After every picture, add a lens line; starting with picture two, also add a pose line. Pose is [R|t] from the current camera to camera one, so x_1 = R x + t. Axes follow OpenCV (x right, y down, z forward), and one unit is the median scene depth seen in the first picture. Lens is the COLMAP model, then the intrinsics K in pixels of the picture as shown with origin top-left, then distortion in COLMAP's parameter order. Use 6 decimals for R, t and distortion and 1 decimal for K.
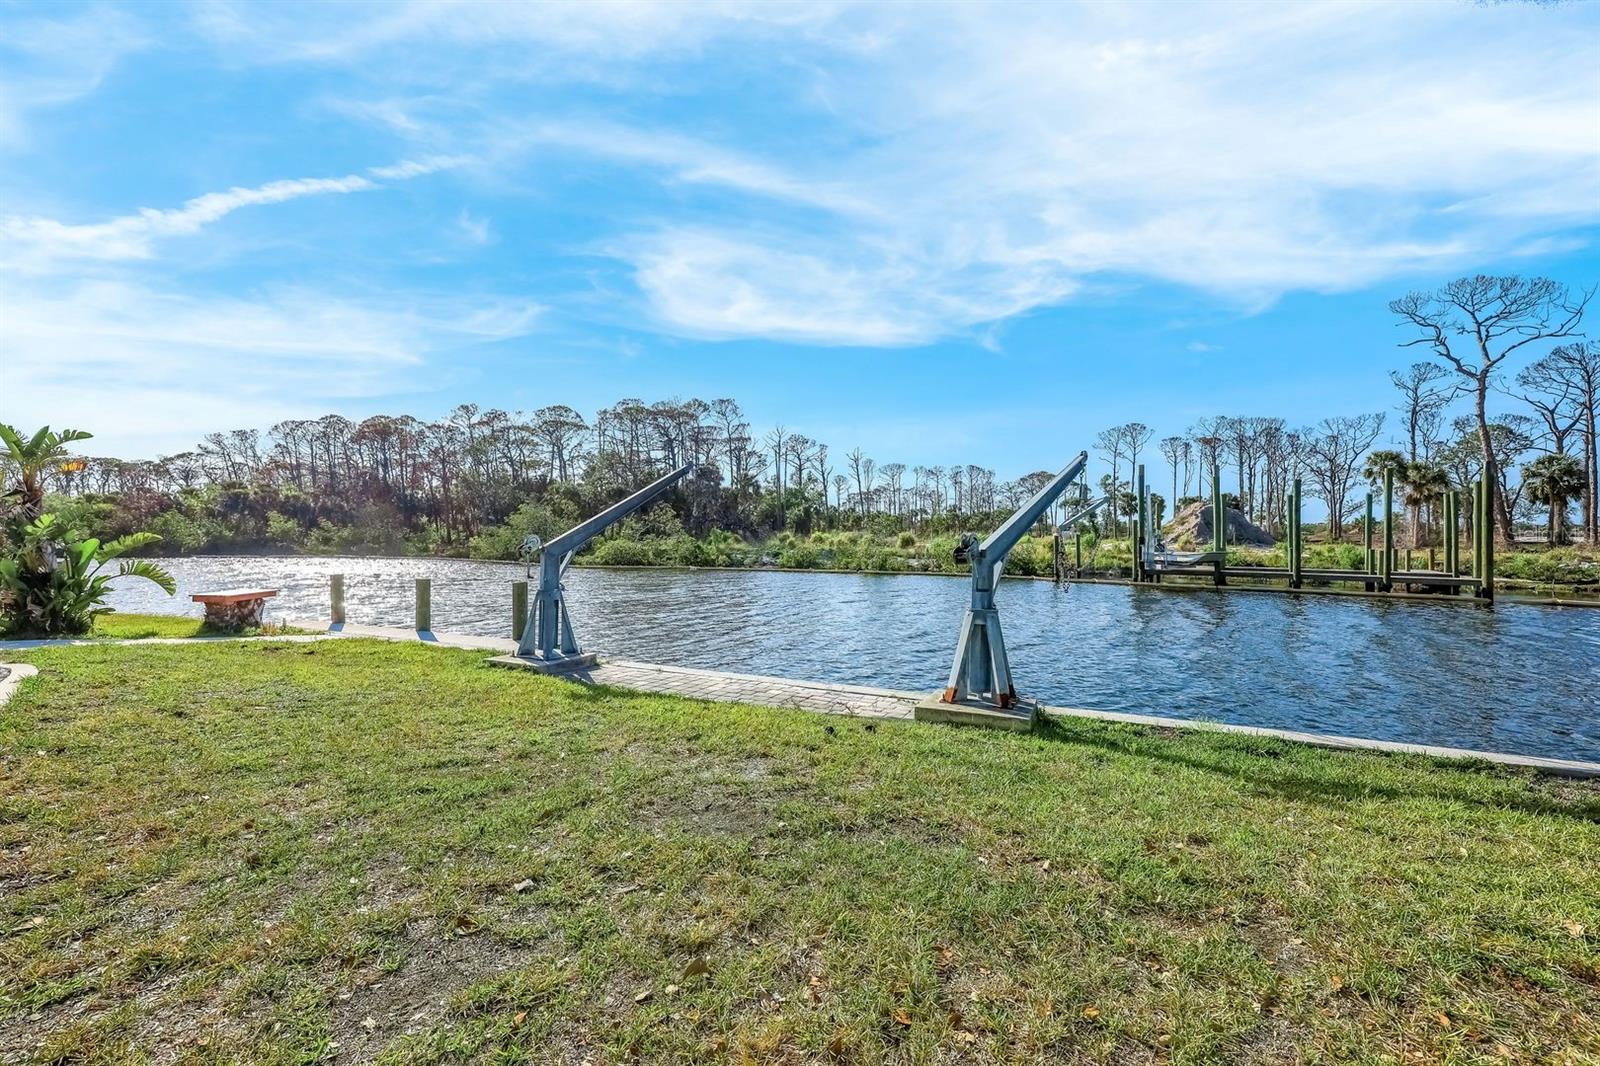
lens RADIAL K [[639.6, 0, 791.0], [0, 639.6, 532.2], [0, 0, 1]] dist [-0.002089, -0.000067]
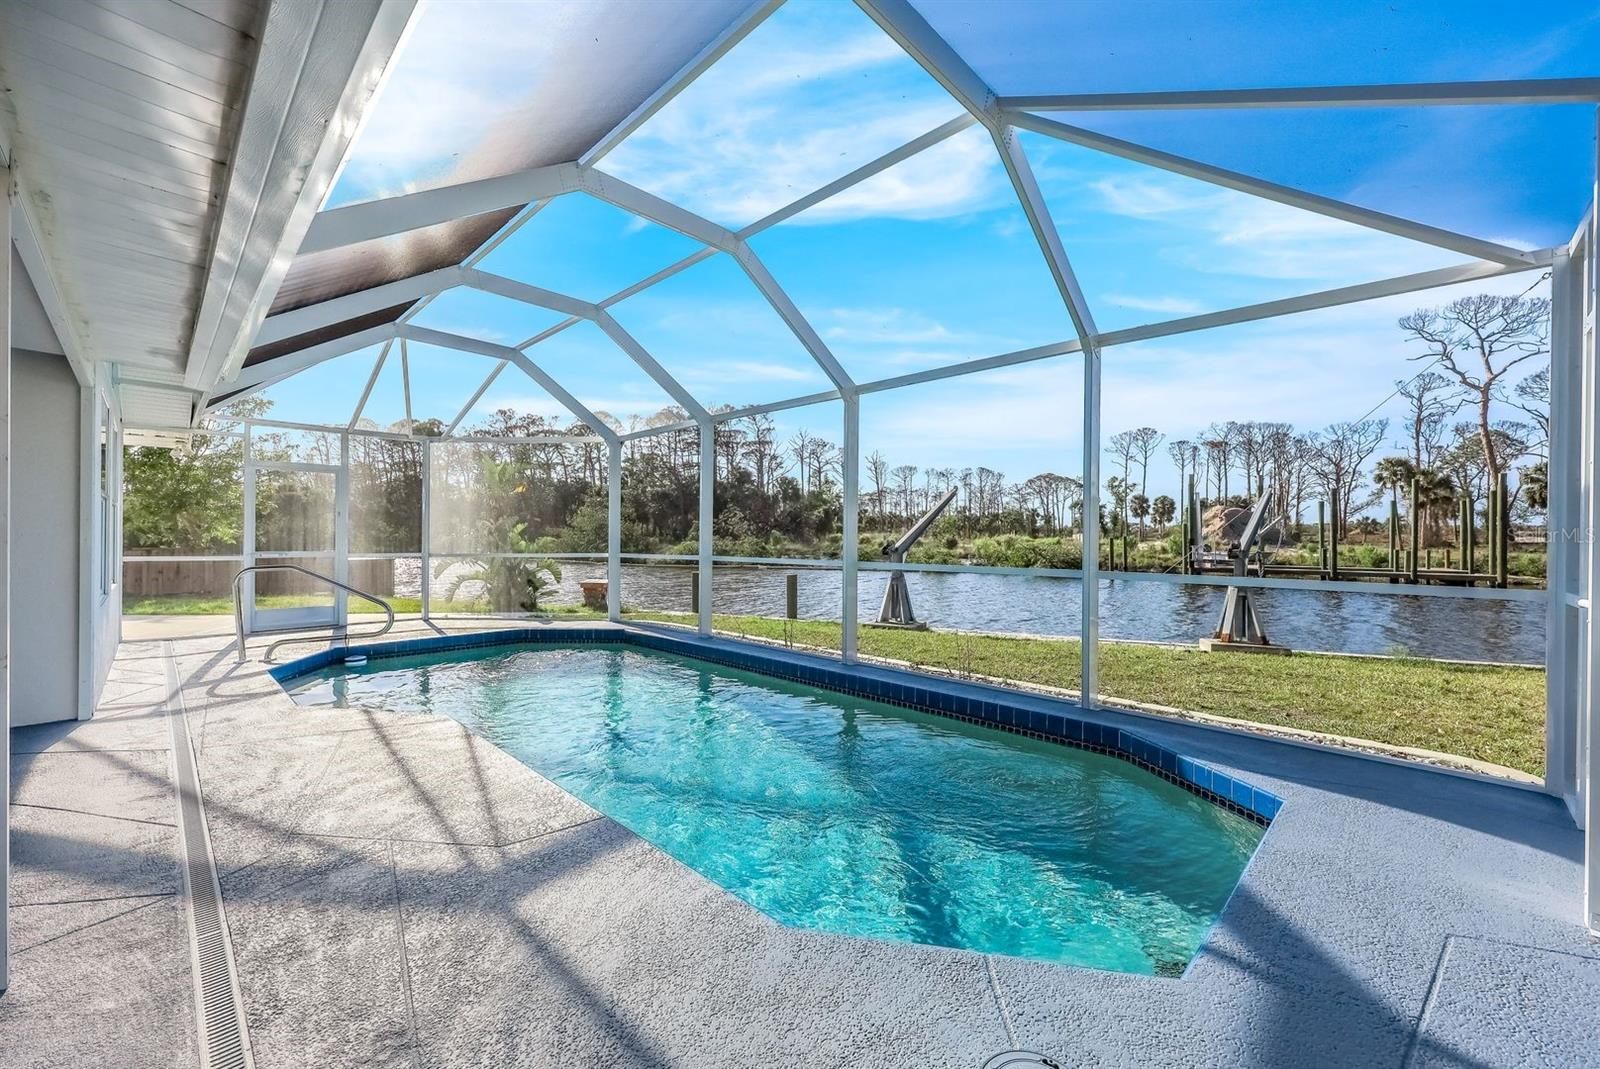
lens RADIAL K [[639.6, 0, 790.4], [0, 639.6, 532.4], [0, 0, 1]] dist [-0.002089, -0.000067]
pose [[0.999985, -0.000023, 0.005487, -0.058750], [0.000025, 1.000000, -0.000339, -0.001010], [-0.005487, 0.000339, 0.999985, -0.043089]]
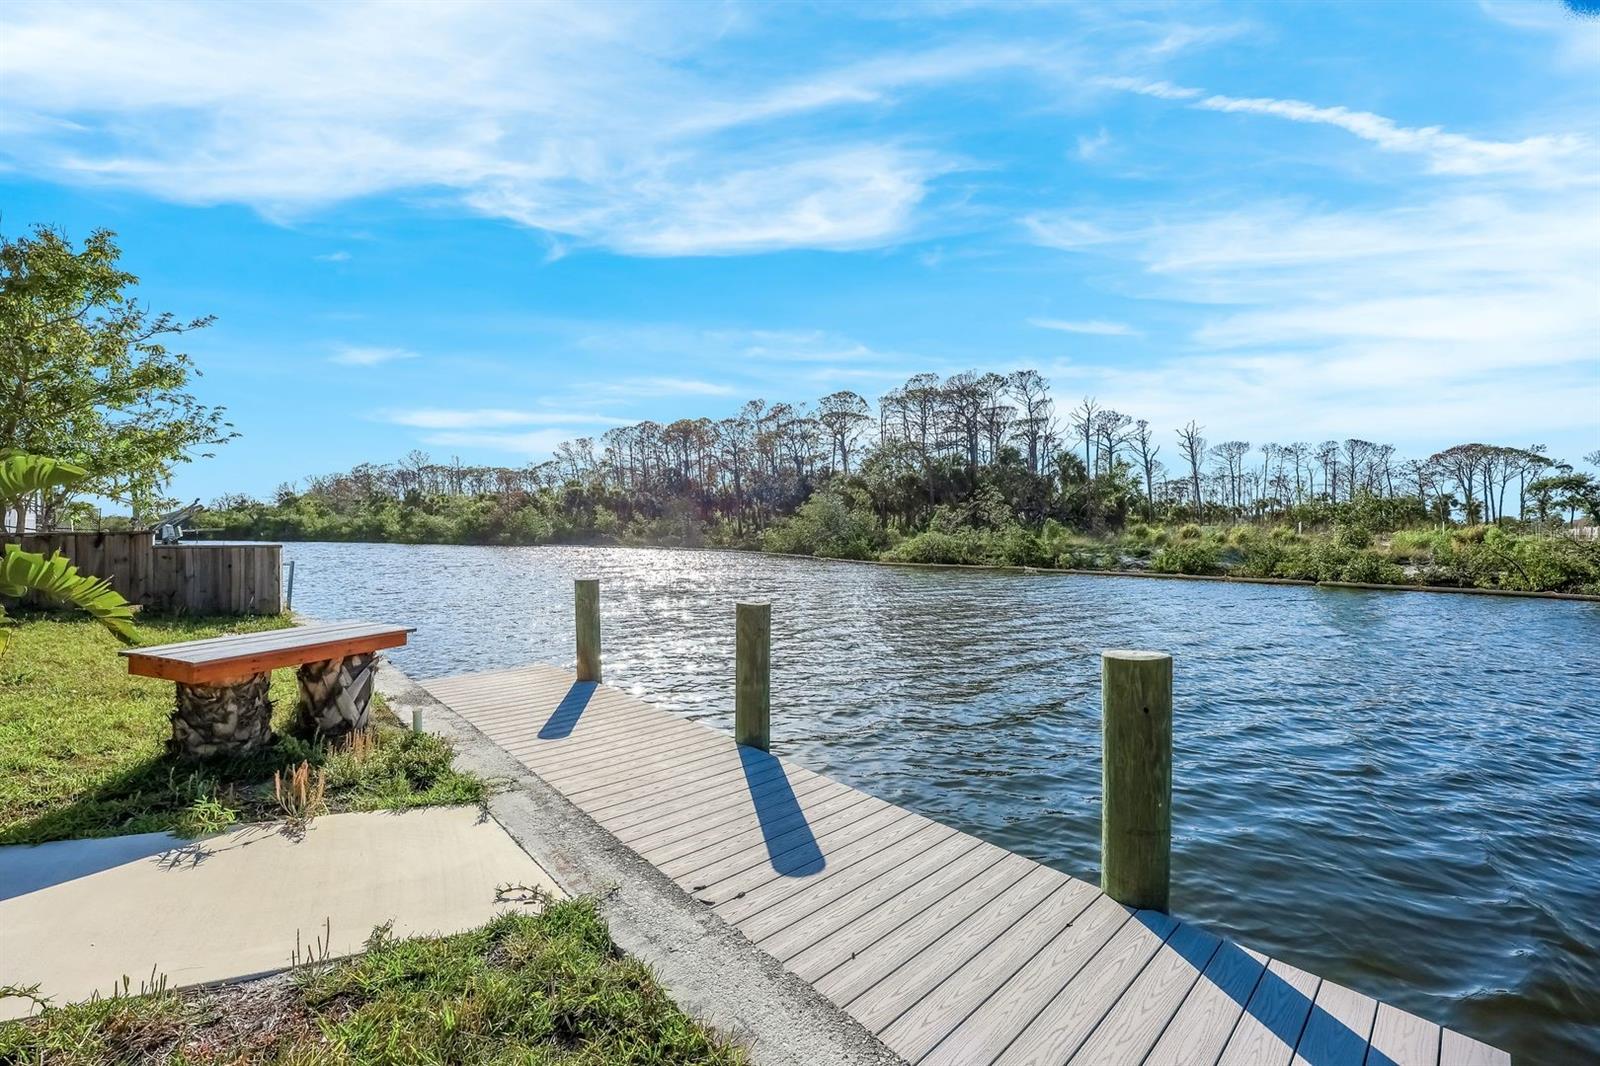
lens RADIAL K [[639.6, 0, 791.1], [0, 639.6, 530.5], [0, 0, 1]] dist [-0.002089, -0.000067]
pose [[0.919123, 0.005184, -0.393937, -0.060970], [-0.003935, 0.999984, 0.003979, 0.004239], [0.393952, -0.002107, 0.919129, 0.099424]]
